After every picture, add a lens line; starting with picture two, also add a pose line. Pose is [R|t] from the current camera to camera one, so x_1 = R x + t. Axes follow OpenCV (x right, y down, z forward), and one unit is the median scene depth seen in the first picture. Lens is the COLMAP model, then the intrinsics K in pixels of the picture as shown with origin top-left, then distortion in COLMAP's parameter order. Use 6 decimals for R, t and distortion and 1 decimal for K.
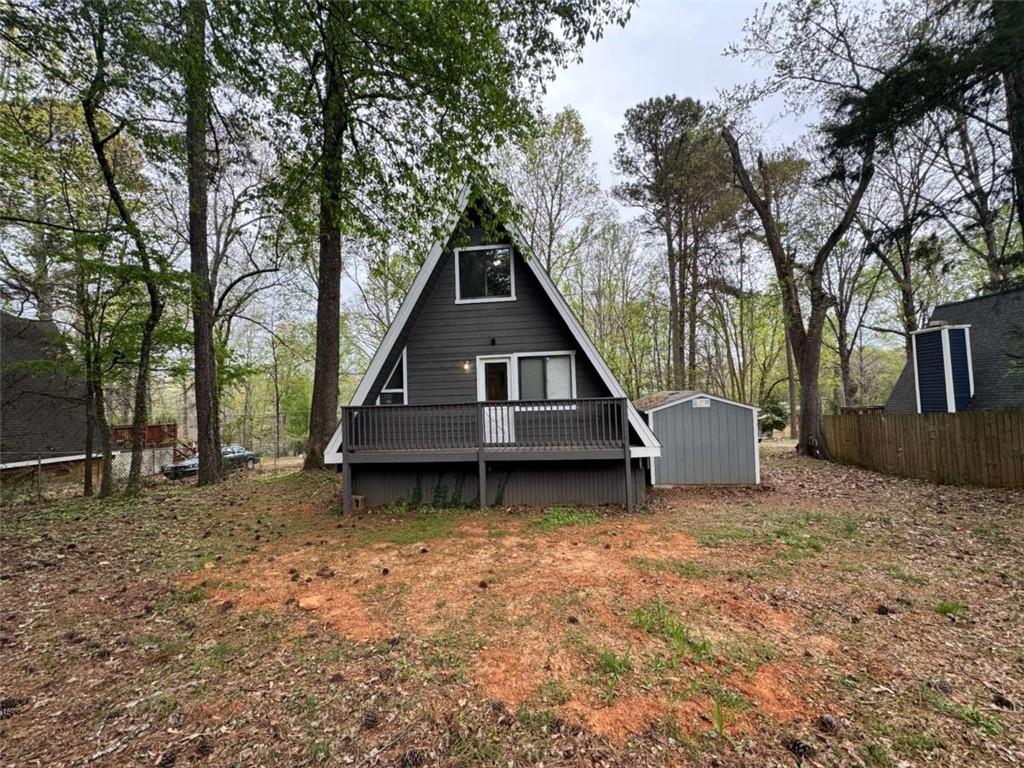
lens RADIAL K [[408.2, 0, 509.3], [0, 408.2, 386.4], [0, 0, 1]] dist [-0.000884, 0.000309]
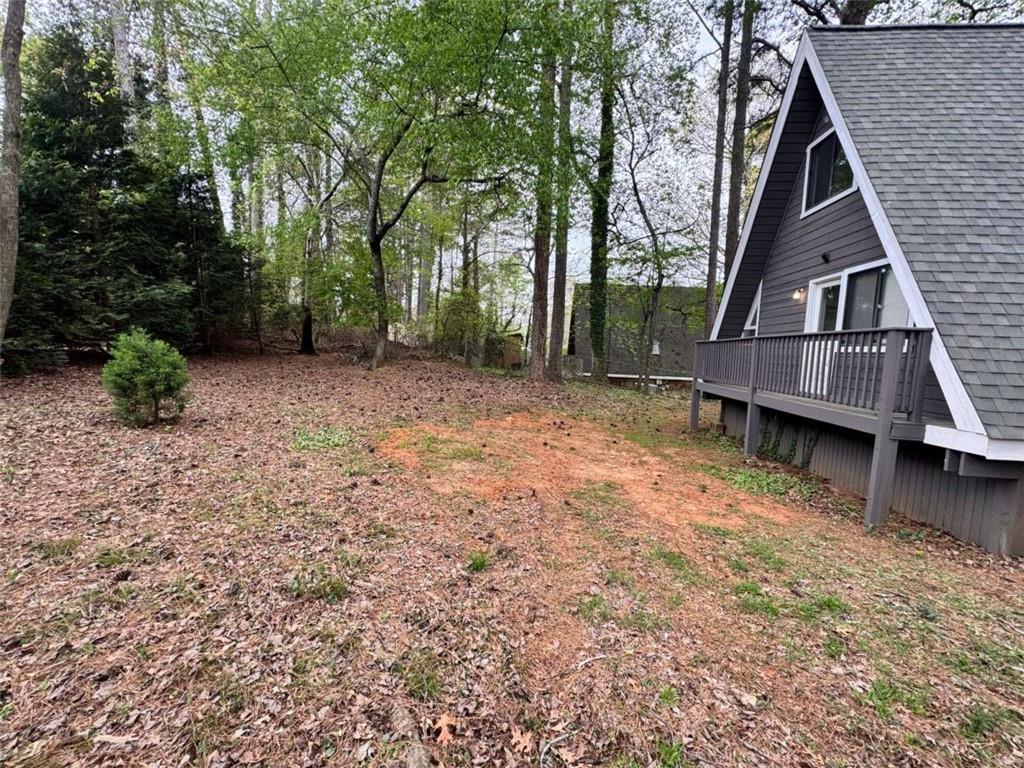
lens RADIAL K [[408.2, 0, 510.2], [0, 408.2, 384.4], [0, 0, 1]] dist [-0.000884, 0.000309]
pose [[0.027287, 0.119755, -0.992428, 0.720538], [-0.000730, 0.992800, 0.119780, 0.031111], [0.999627, -0.002544, 0.027178, 0.399985]]
